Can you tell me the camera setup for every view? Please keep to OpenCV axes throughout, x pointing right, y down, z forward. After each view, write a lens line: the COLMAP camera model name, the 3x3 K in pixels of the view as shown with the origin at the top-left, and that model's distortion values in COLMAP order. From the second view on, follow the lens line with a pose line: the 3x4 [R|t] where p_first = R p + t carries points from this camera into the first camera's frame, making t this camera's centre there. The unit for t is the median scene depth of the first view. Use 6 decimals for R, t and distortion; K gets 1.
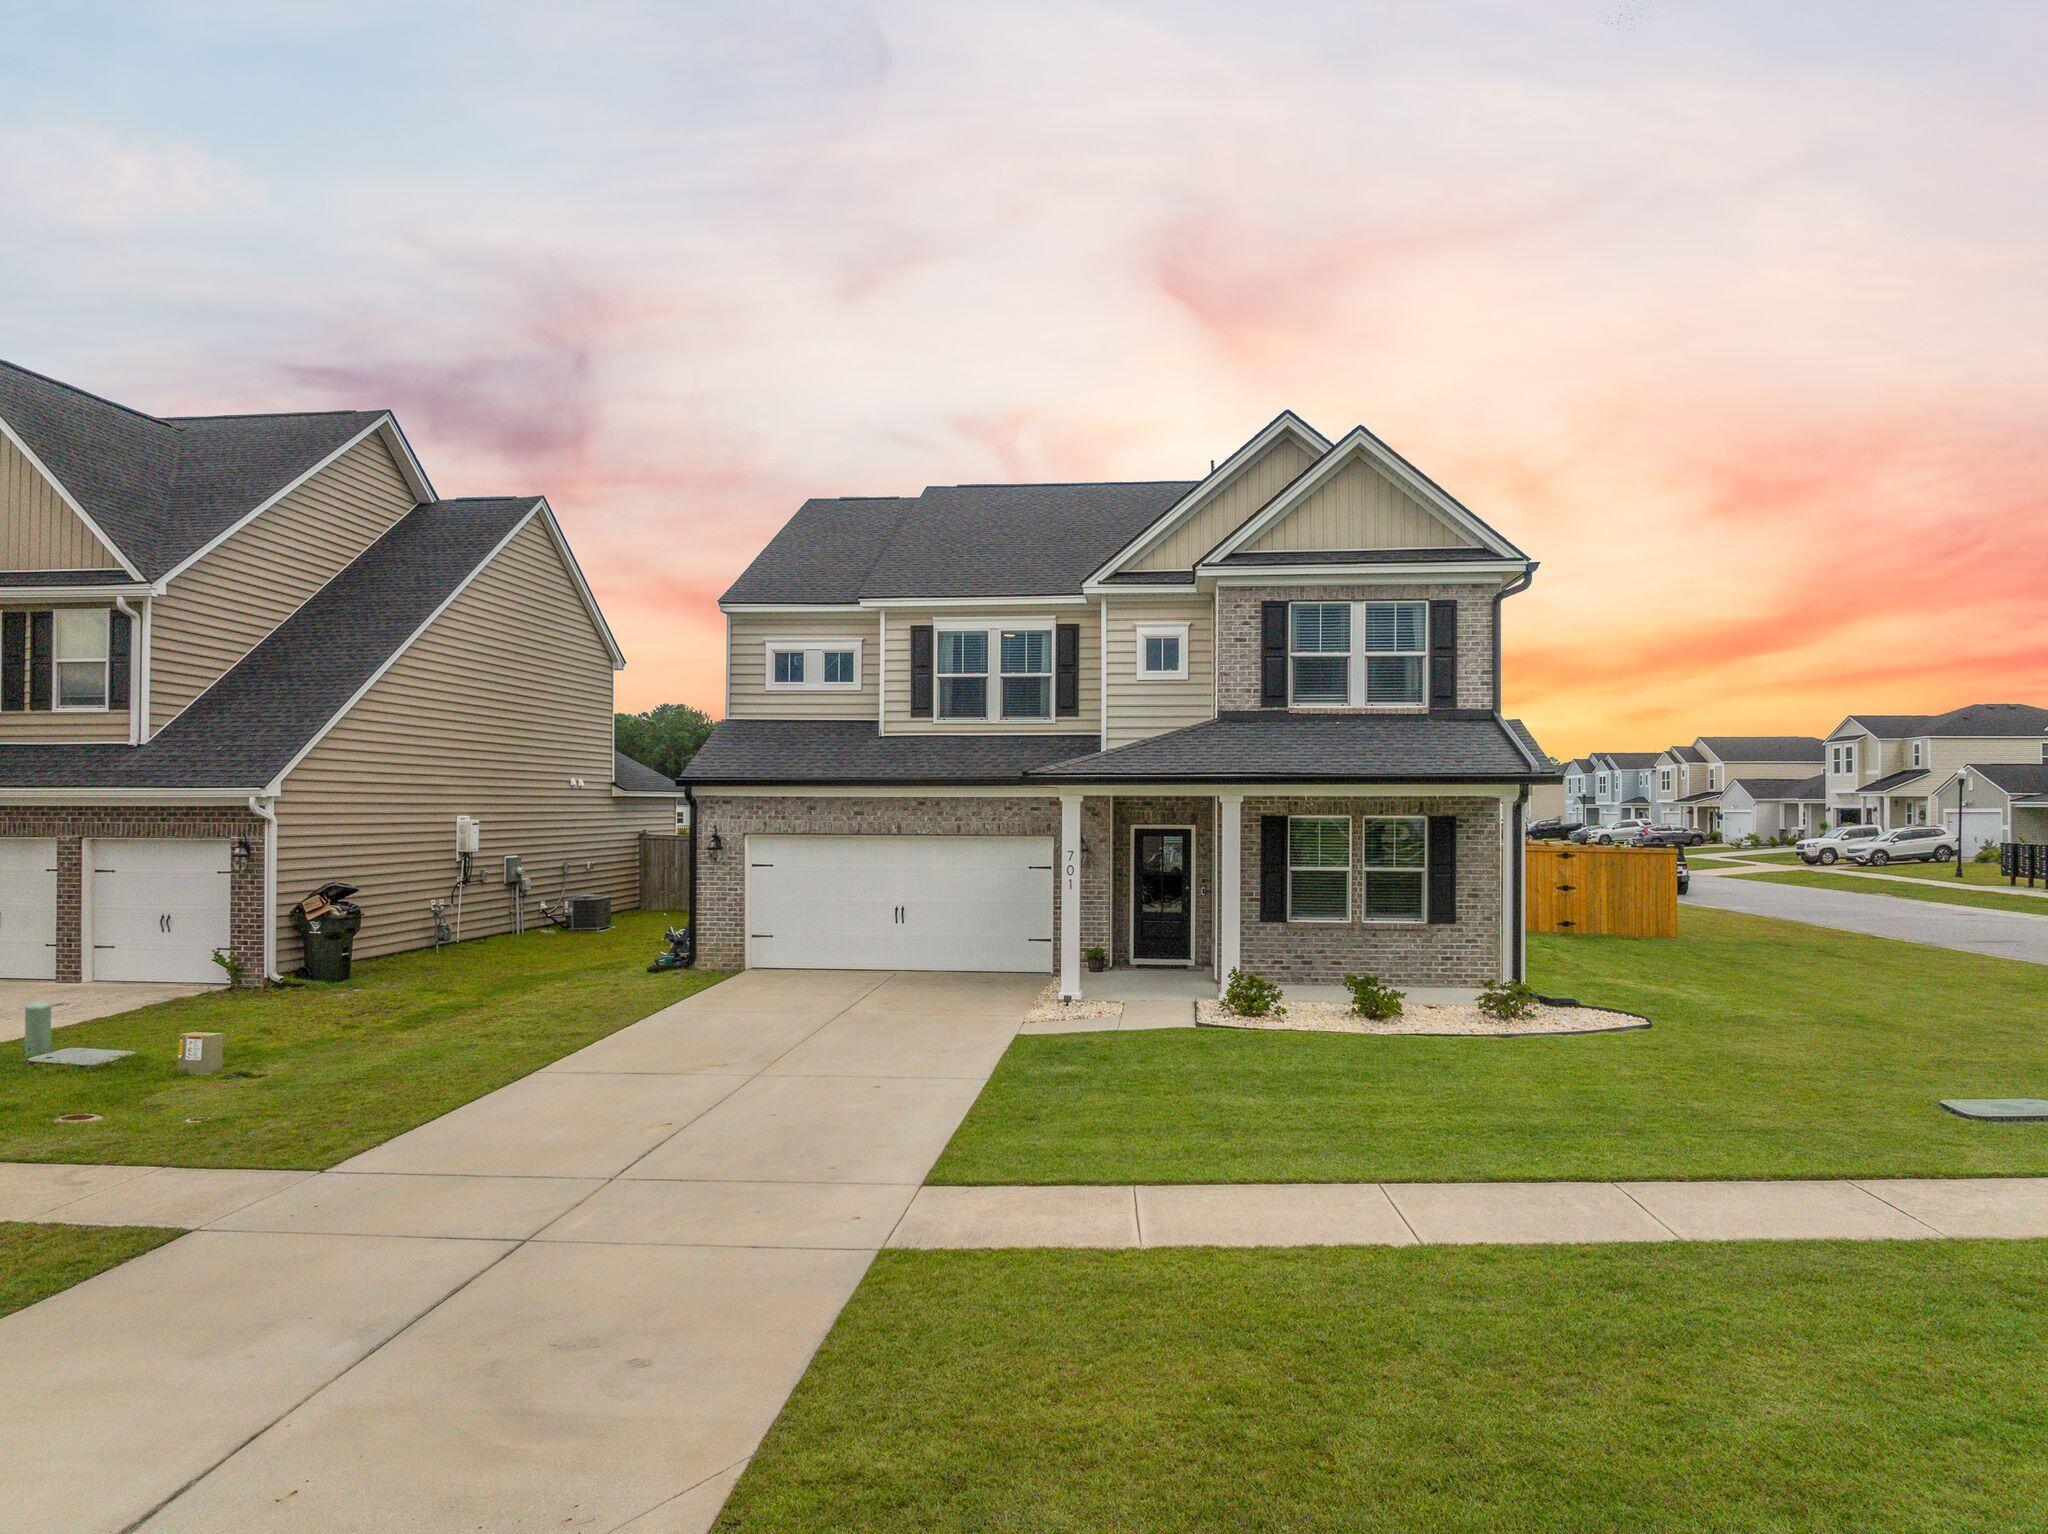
lens RADIAL K [[1472.2, 0, 1024.0], [0, 1472.2, 767.0], [0, 0, 1]] dist [-0.034066, -0.001433]
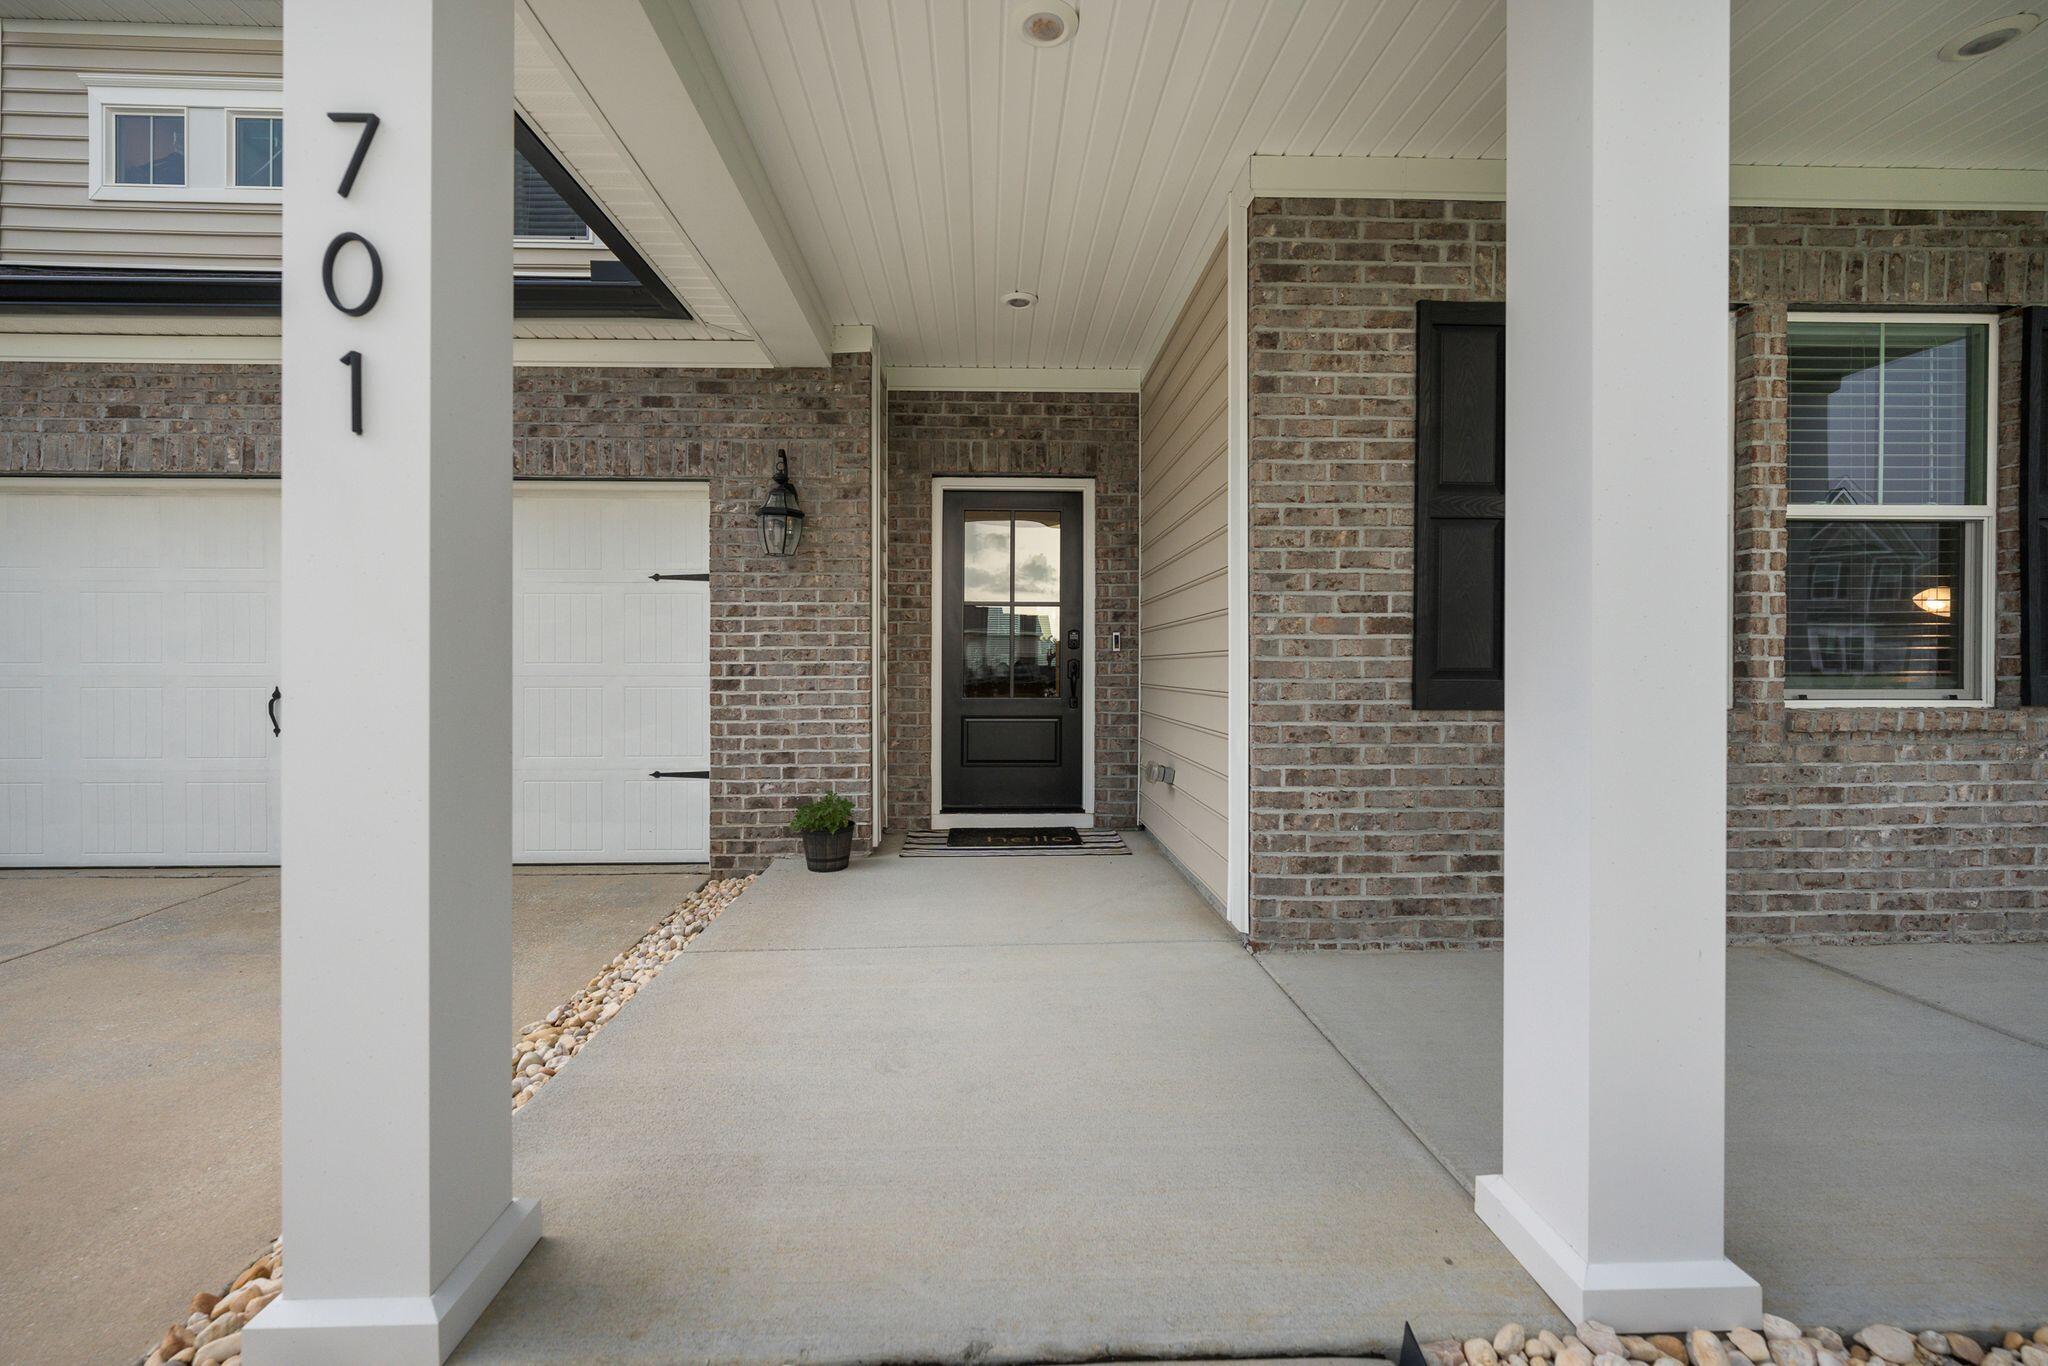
lens RADIAL K [[837.5, 0, 1009.6], [0, 837.5, 658.8], [0, 0, 1]] dist [-0.000681, -0.000154]
pose [[0.991653, -0.005274, 0.128825, 0.070638], [0.002621, 0.999781, 0.020749, 0.092762], [-0.128906, -0.020238, 0.991450, 0.858834]]
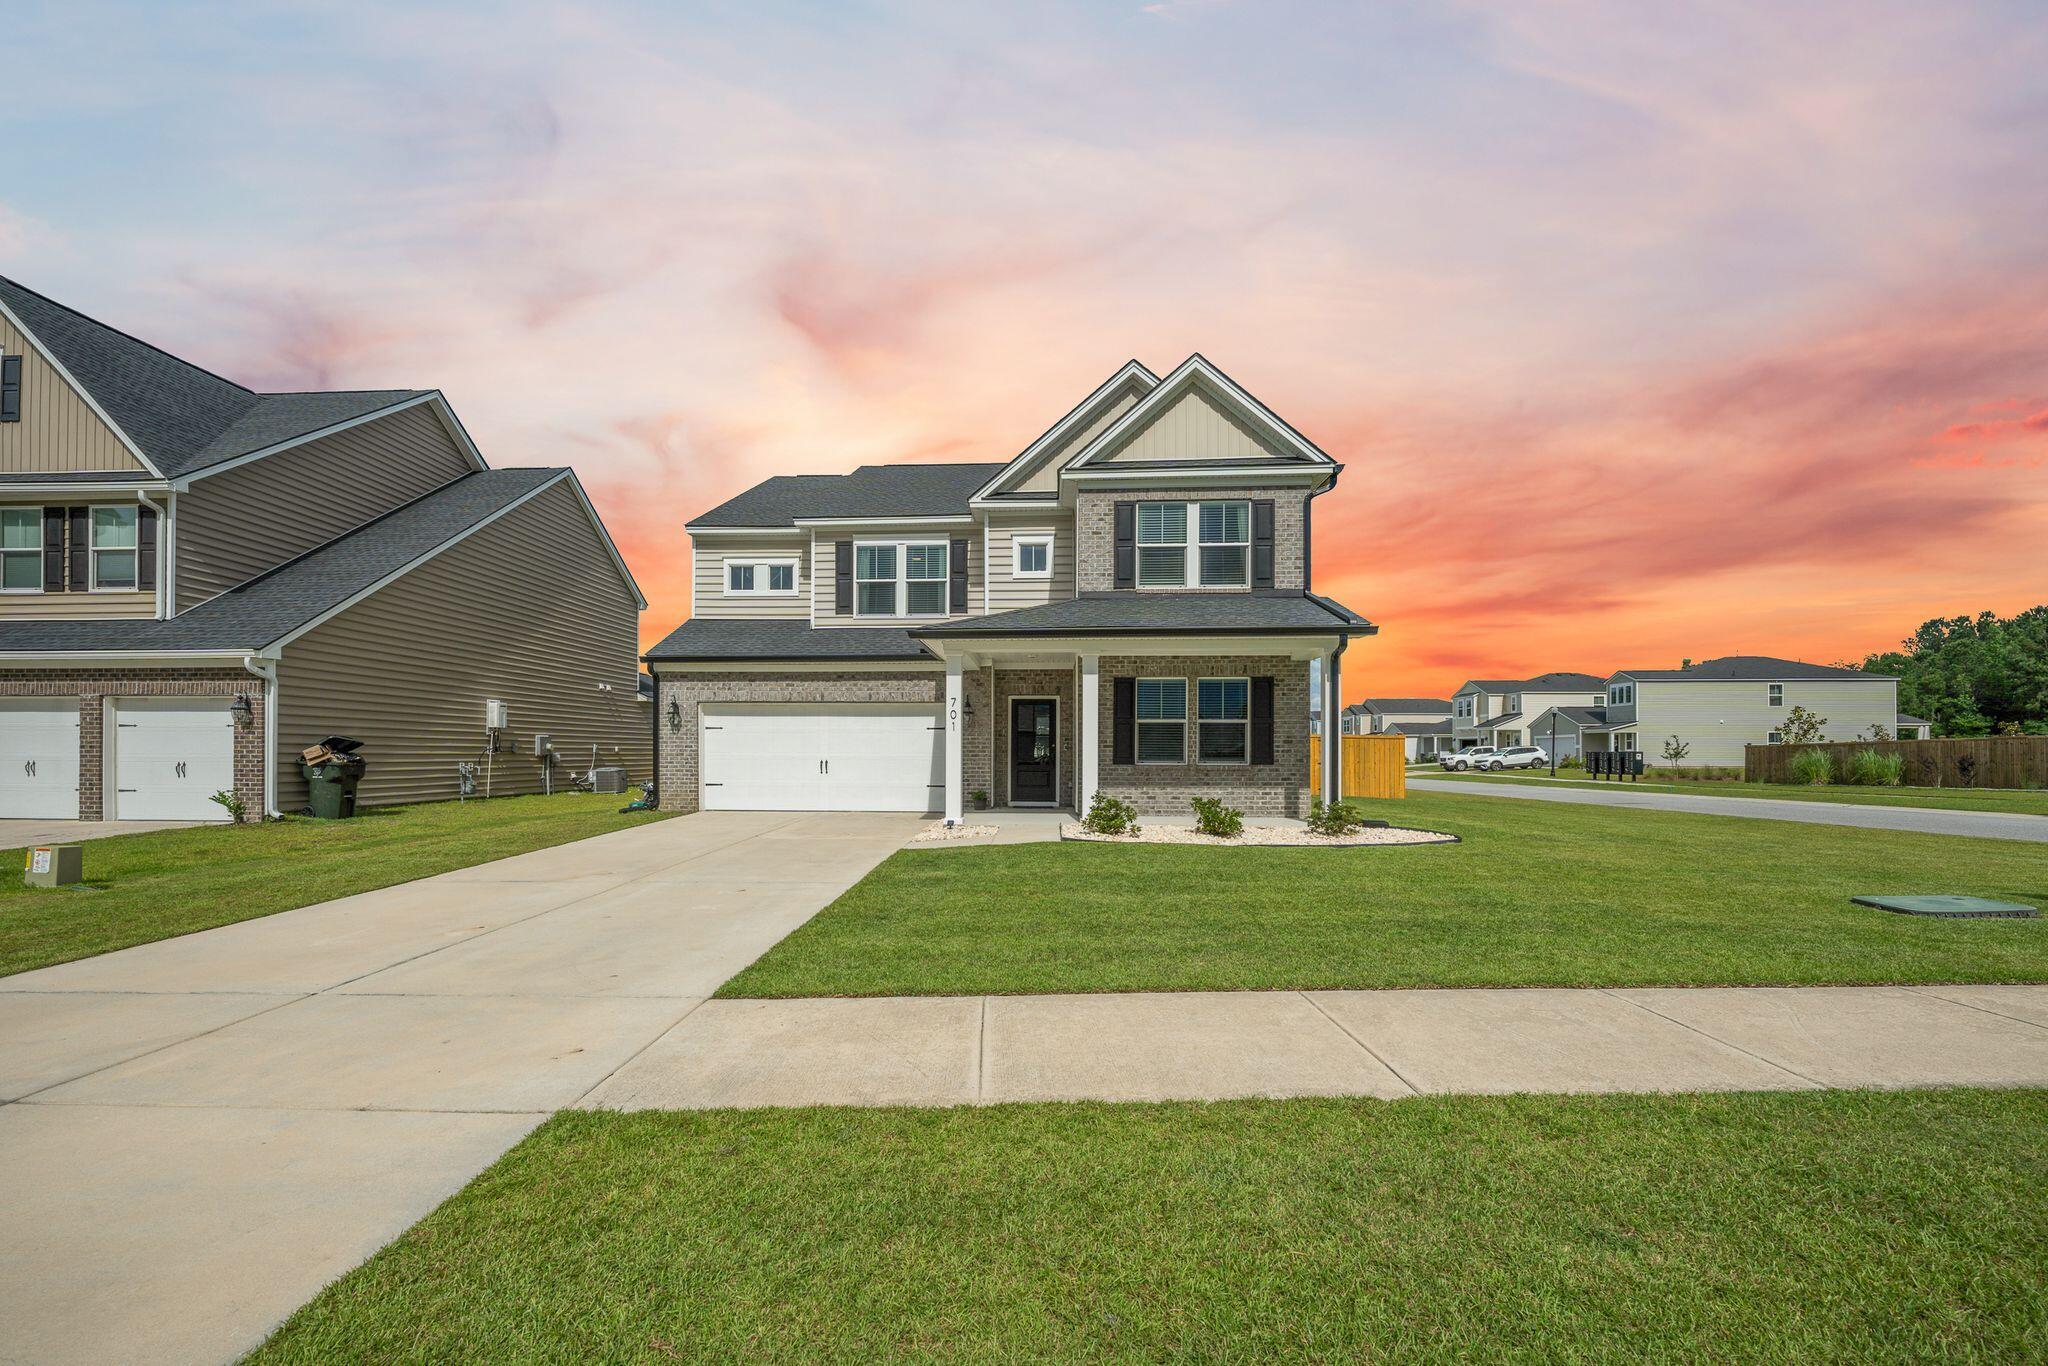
lens RADIAL K [[865.0, 0, 987.2], [0, 865.0, 743.4], [0, 0, 1]] dist [-0.000244, -0.000224]
pose [[0.999421, -0.000880, 0.034012, 0.032226], [0.000351, 0.999879, 0.015553, 0.076403], [-0.034022, -0.015532, 0.999300, 0.287628]]
